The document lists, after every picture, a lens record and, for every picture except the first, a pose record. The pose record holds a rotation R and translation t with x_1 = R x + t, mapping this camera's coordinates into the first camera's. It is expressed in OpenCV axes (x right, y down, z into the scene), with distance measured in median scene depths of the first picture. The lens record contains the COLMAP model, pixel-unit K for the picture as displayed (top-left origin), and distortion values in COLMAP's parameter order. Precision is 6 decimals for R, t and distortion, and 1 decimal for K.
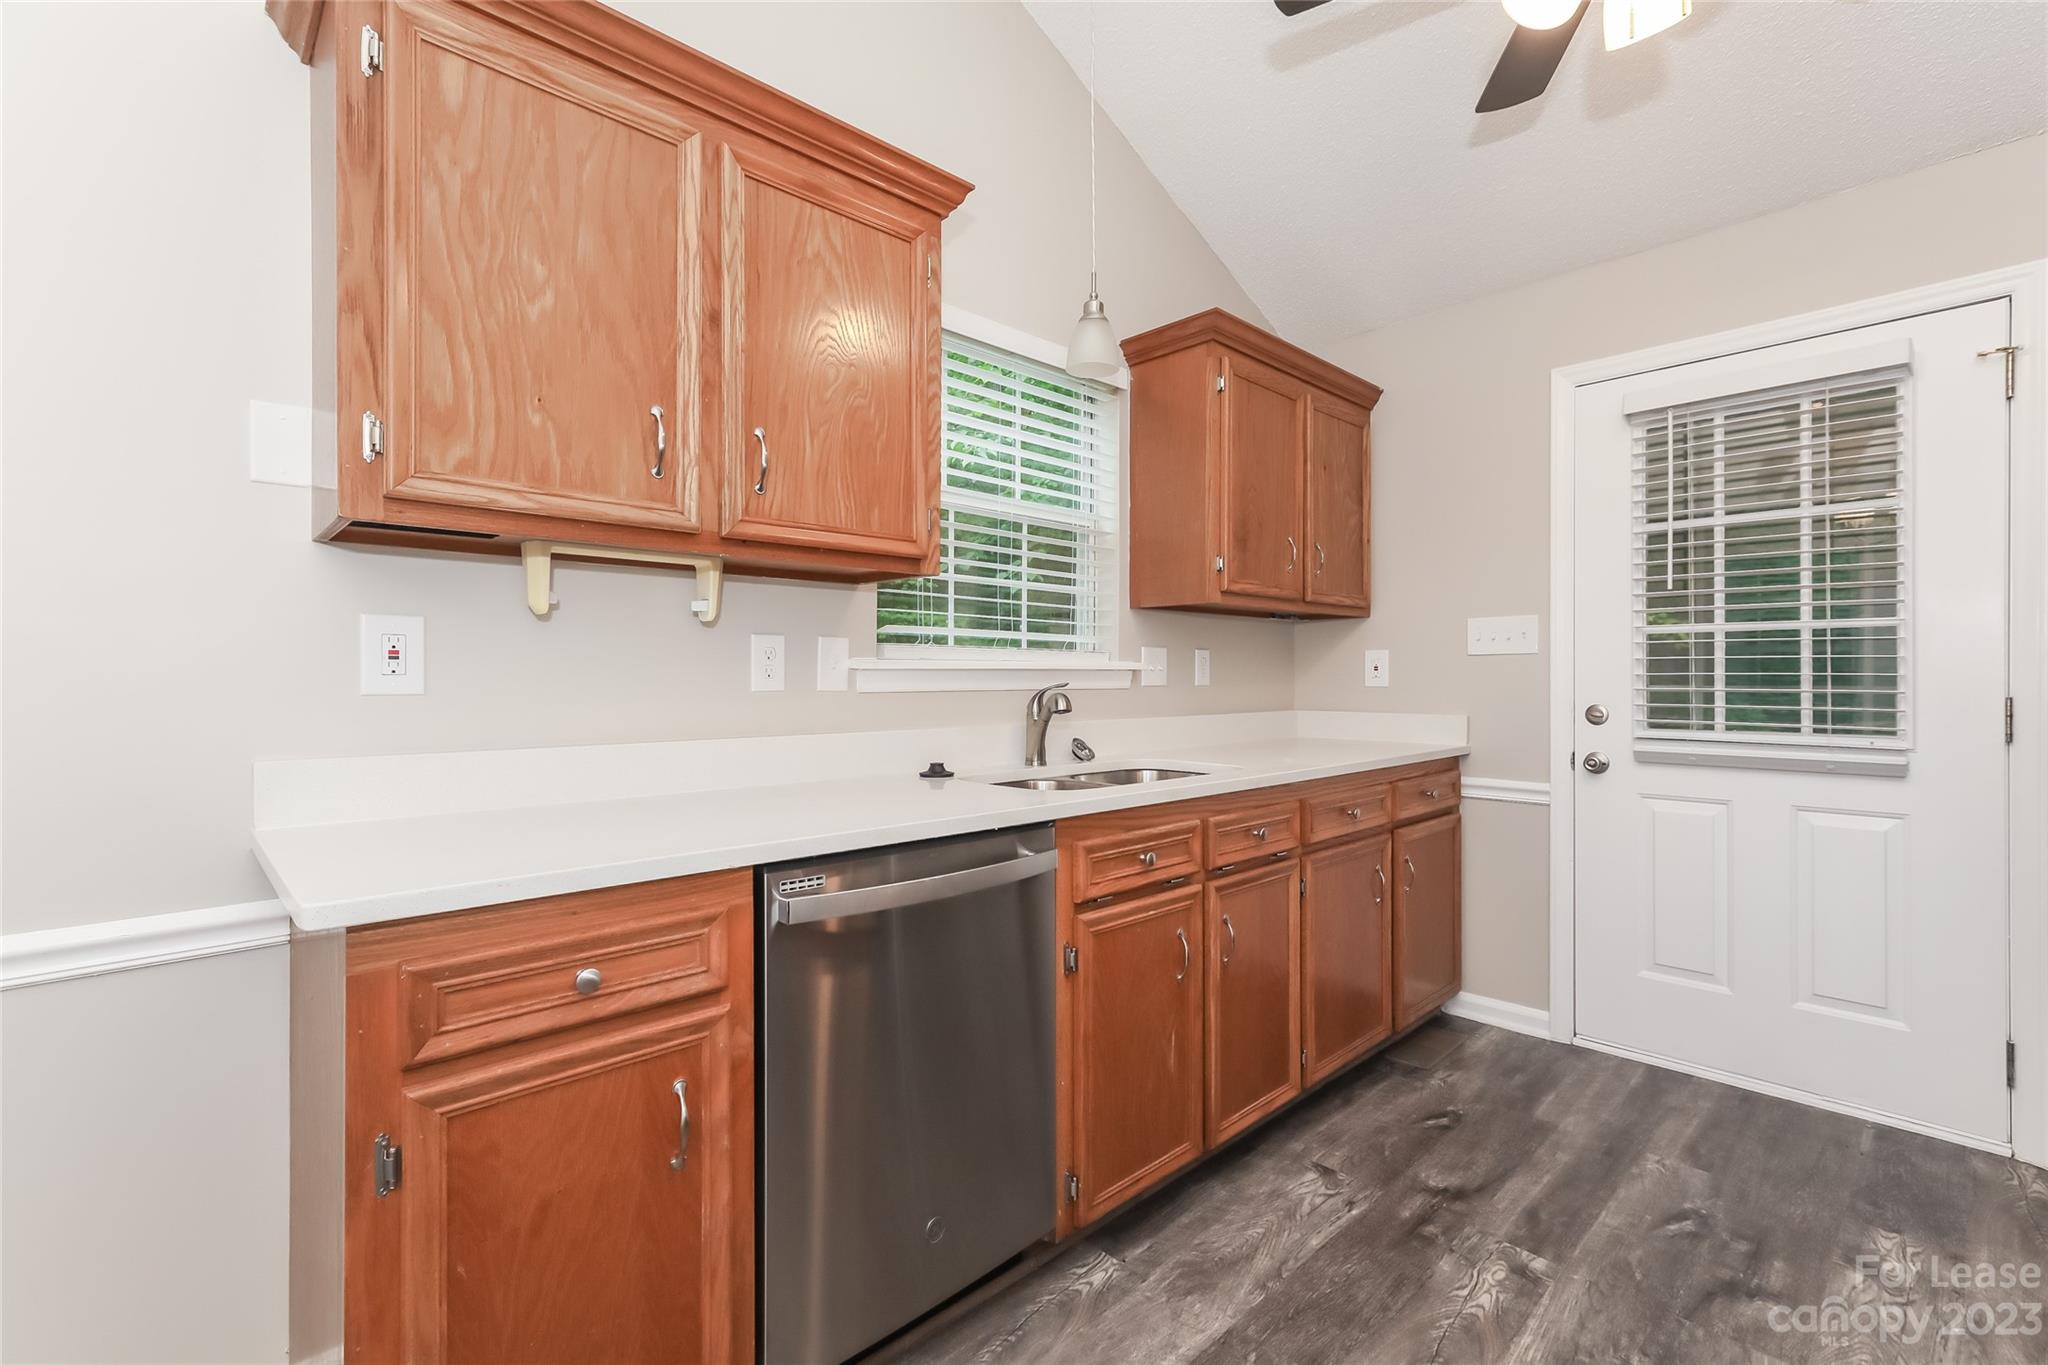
lens RADIAL K [[923.7, 0, 1018.0], [0, 923.7, 676.3], [0, 0, 1]] dist [0.026622, -0.000241]
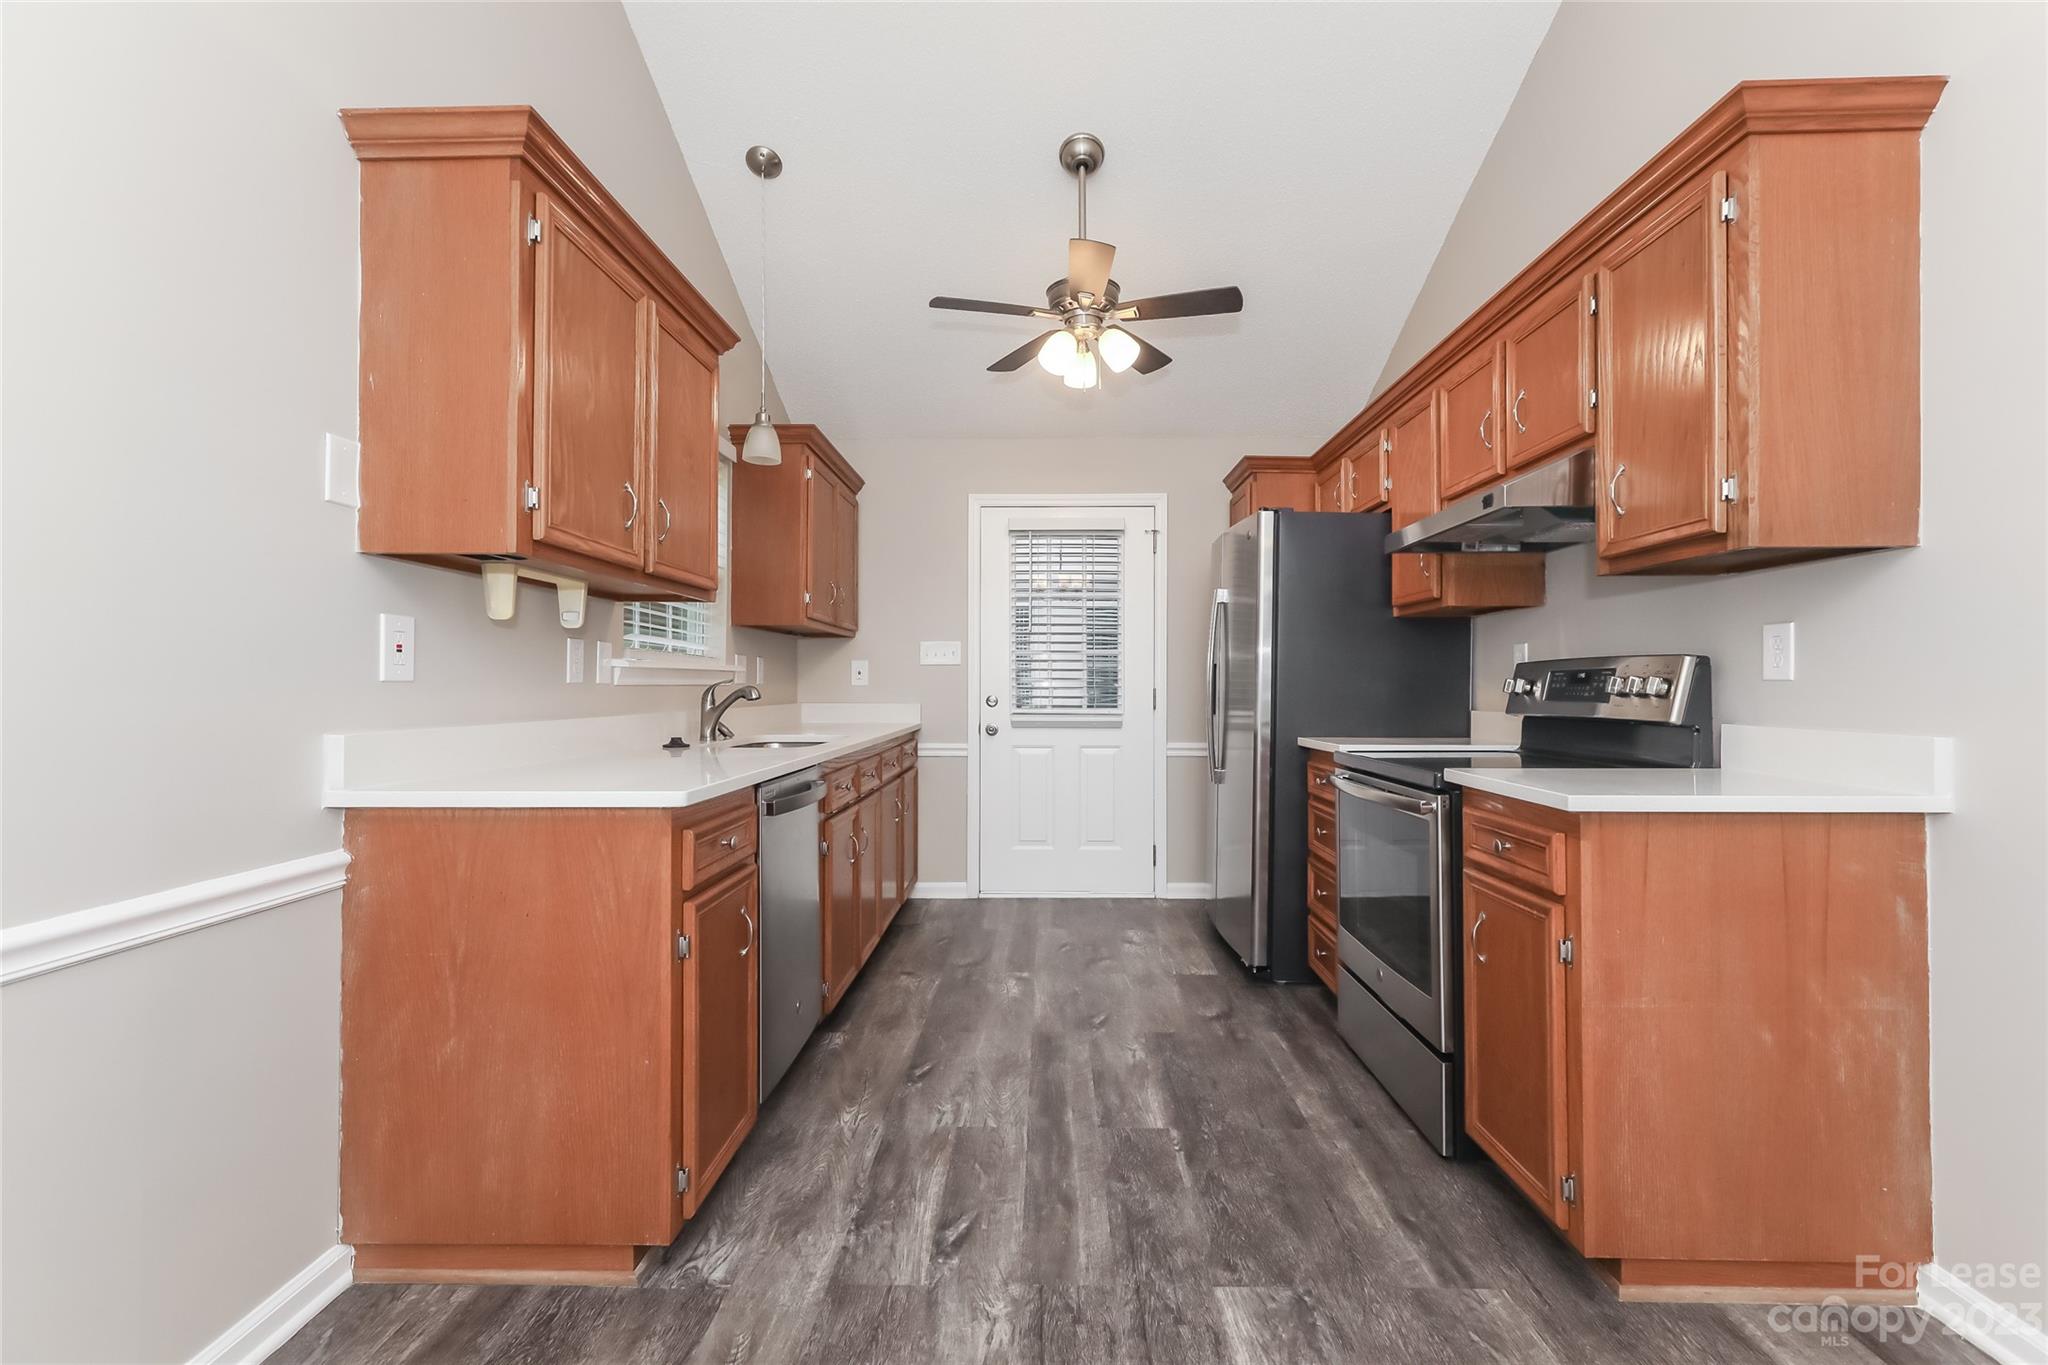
lens RADIAL K [[923.7, 0, 1029.0], [0, 923.7, 681.7], [0, 0, 1]] dist [0.026622, -0.000241]
pose [[0.713249, 0.003600, 0.700901, -0.592451], [0.000823, 0.999982, -0.005974, 0.018360], [-0.700910, 0.004838, 0.713233, -0.287865]]
